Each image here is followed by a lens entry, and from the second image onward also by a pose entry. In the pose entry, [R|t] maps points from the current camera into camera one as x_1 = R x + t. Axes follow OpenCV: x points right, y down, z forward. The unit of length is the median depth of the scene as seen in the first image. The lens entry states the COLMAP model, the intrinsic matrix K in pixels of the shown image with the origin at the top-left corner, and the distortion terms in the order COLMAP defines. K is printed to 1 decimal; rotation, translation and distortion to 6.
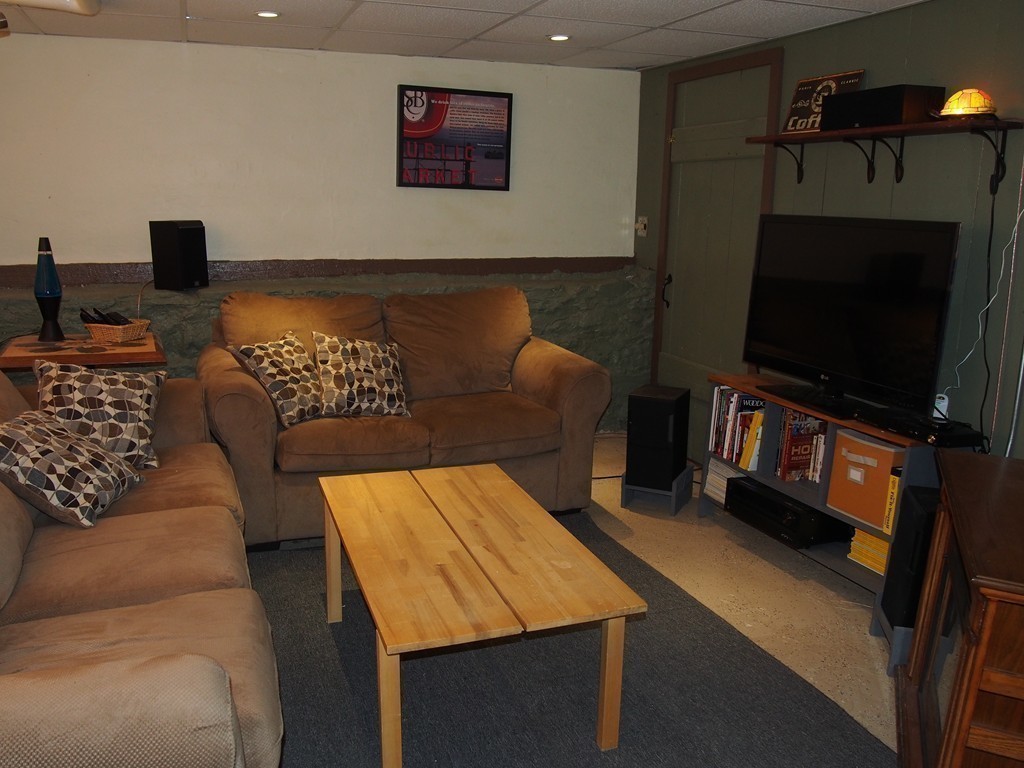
lens RADIAL K [[856.2, 0, 509.9], [0, 856.2, 355.3], [0, 0, 1]] dist [-0.012381, 0.008025]
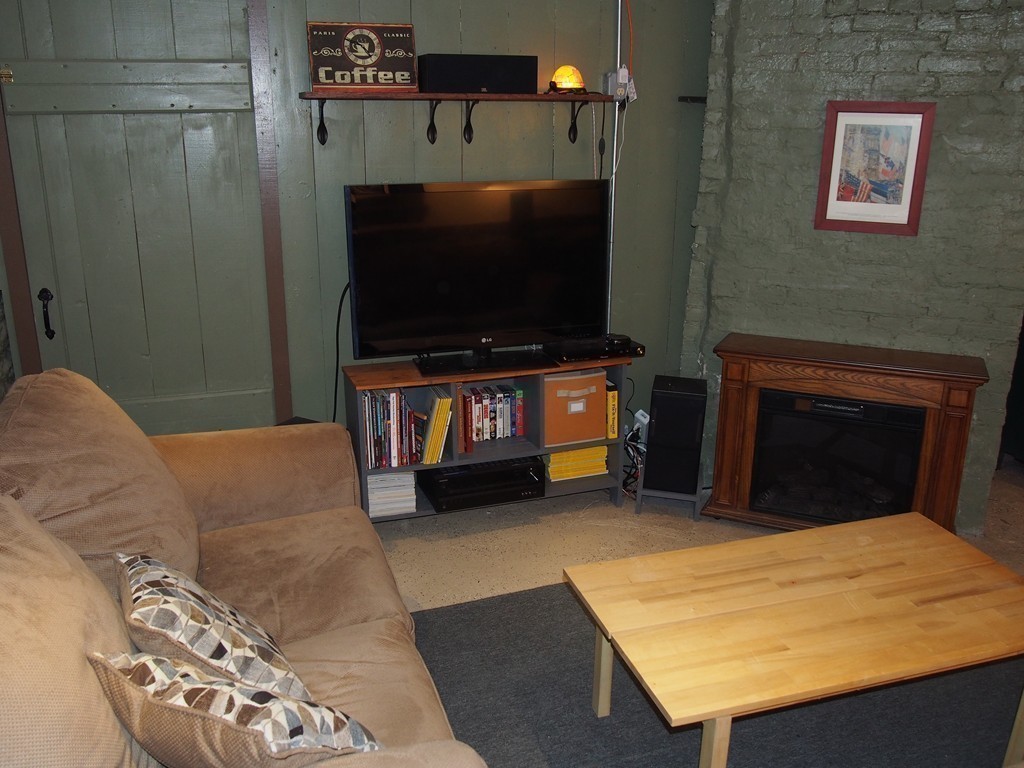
lens RADIAL K [[856.2, 0, 509.9], [0, 856.2, 355.3], [0, 0, 1]] dist [-0.012381, 0.008025]
pose [[0.072959, -0.300507, 0.950985, -0.573313], [0.182055, 0.941518, 0.283549, -0.227522], [-0.980578, 0.152444, 0.123401, 0.796216]]
